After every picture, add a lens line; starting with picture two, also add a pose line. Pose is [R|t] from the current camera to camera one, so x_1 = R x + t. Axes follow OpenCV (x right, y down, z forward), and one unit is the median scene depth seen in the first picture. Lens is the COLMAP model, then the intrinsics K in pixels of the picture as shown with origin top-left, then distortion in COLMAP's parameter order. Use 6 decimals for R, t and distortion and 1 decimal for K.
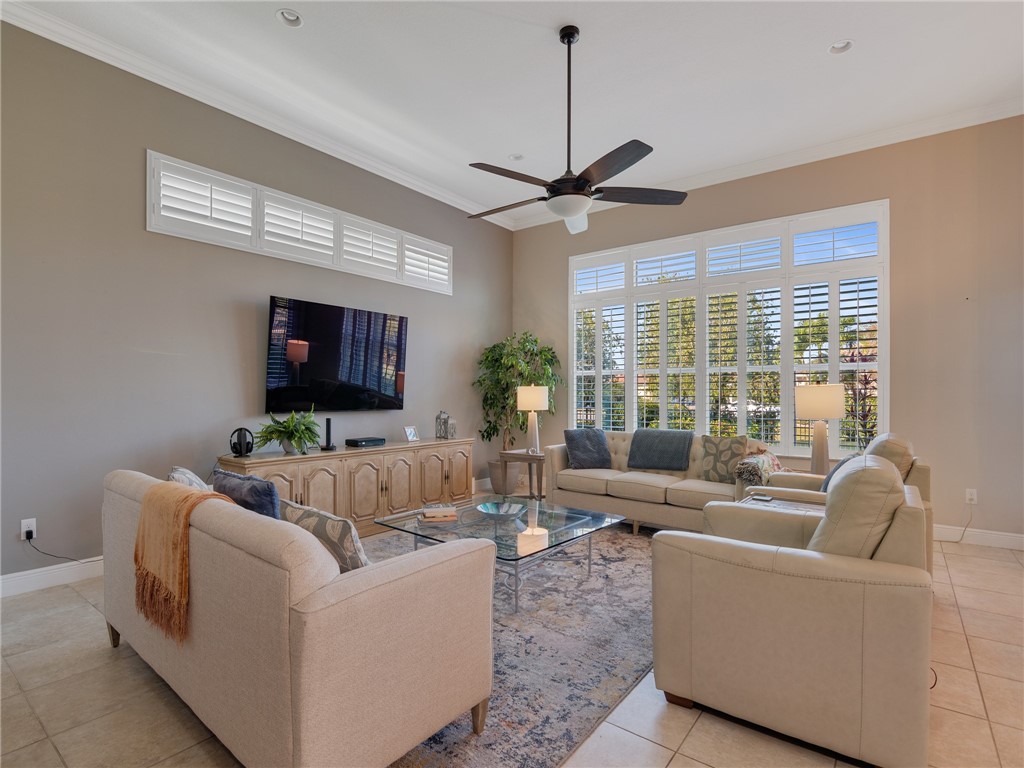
lens RADIAL K [[509.1, 0, 505.5], [0, 509.1, 393.4], [0, 0, 1]] dist [-0.010174, -0.000490]
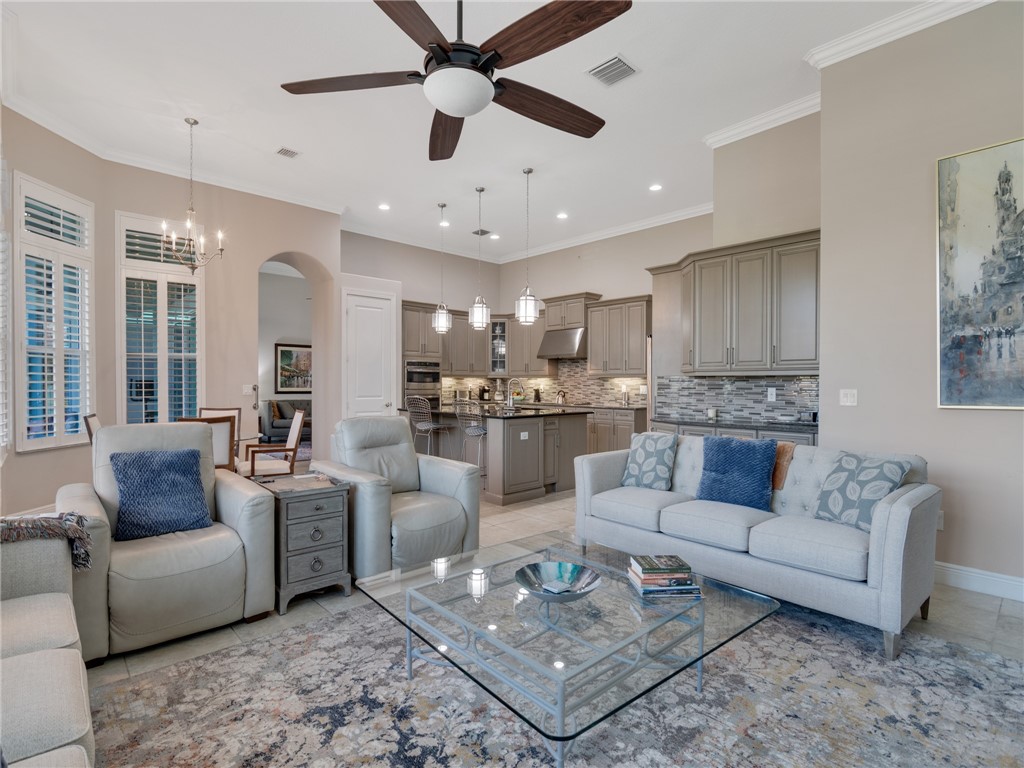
lens RADIAL K [[509.1, 0, 489.2], [0, 509.1, 393.3], [0, 0, 1]] dist [-0.010174, -0.000490]
pose [[-0.982332, -0.013443, 0.186664, -0.026434], [-0.008929, 0.999647, 0.025007, -0.000730], [-0.186935, 0.022899, -0.982105, 1.207278]]
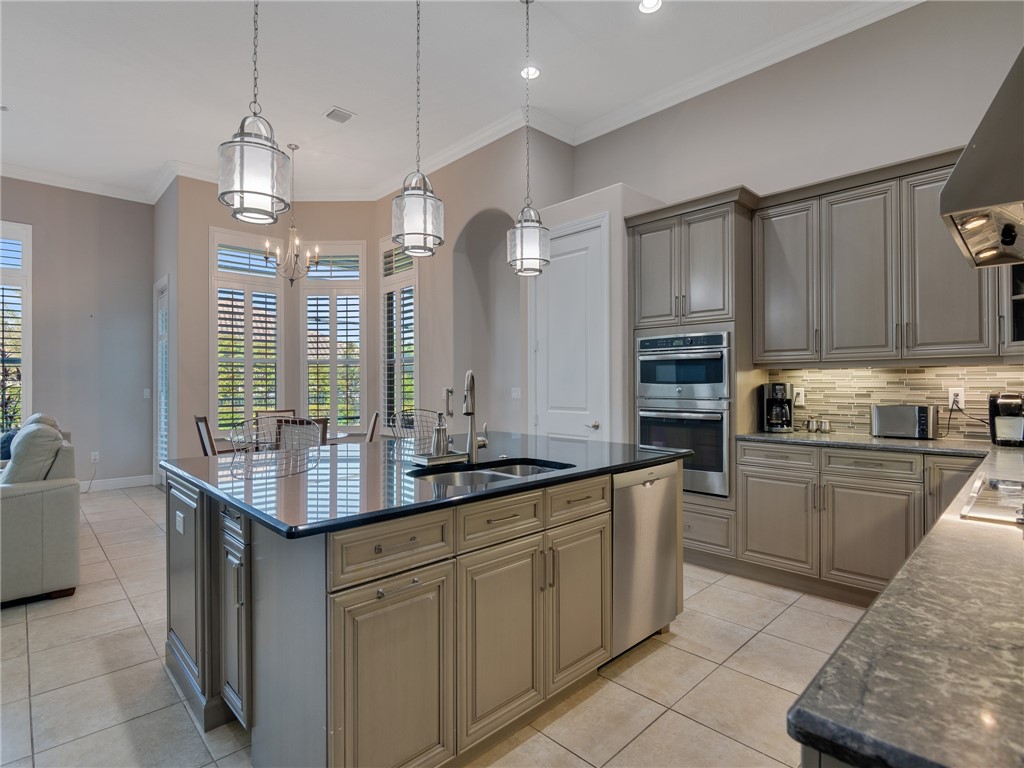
lens RADIAL K [[509.1, 0, 492.3], [0, 509.1, 379.4], [0, 0, 1]] dist [-0.010174, -0.000490]
pose [[0.154189, -0.003628, 0.988035, -0.282188], [0.009637, 0.999951, 0.002168, -0.002180], [-0.987994, 0.009187, 0.154216, -0.296272]]
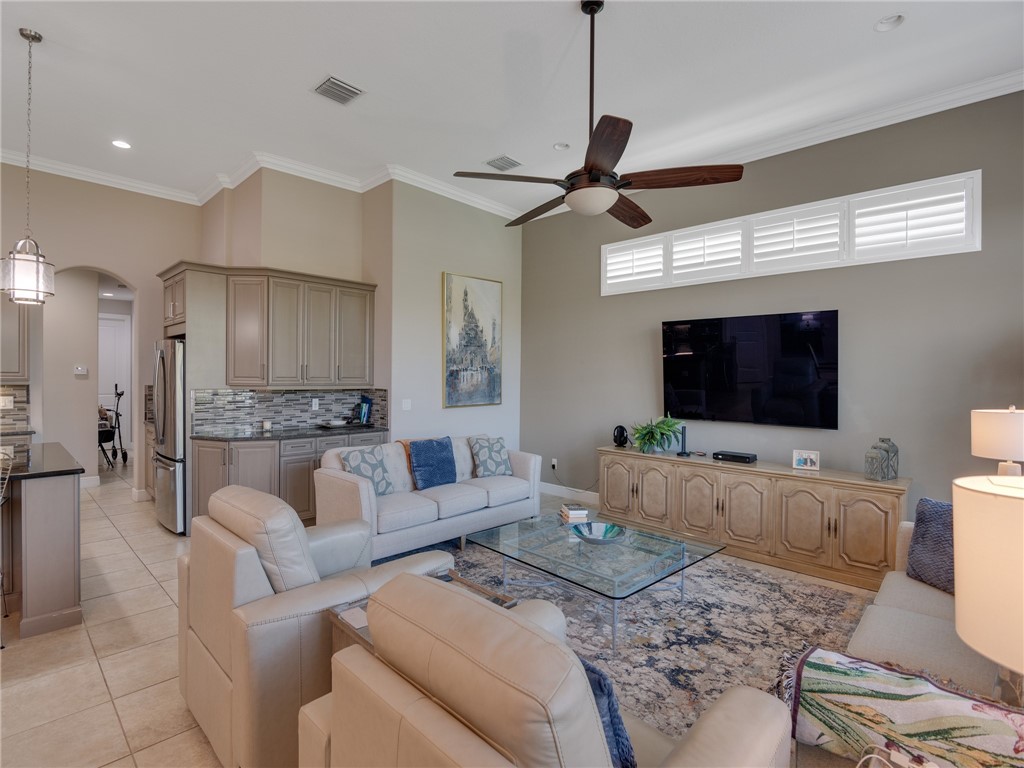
lens RADIAL K [[503.6, 0, 506.1], [0, 503.6, 382.8], [0, 0, 1]] dist [-0.016363, 0.000564]
pose [[-0.104528, 0.007170, -0.994496, 0.728941], [-0.016647, 0.999821, 0.008958, -0.046068], [0.994383, 0.017492, -0.104390, 0.700702]]
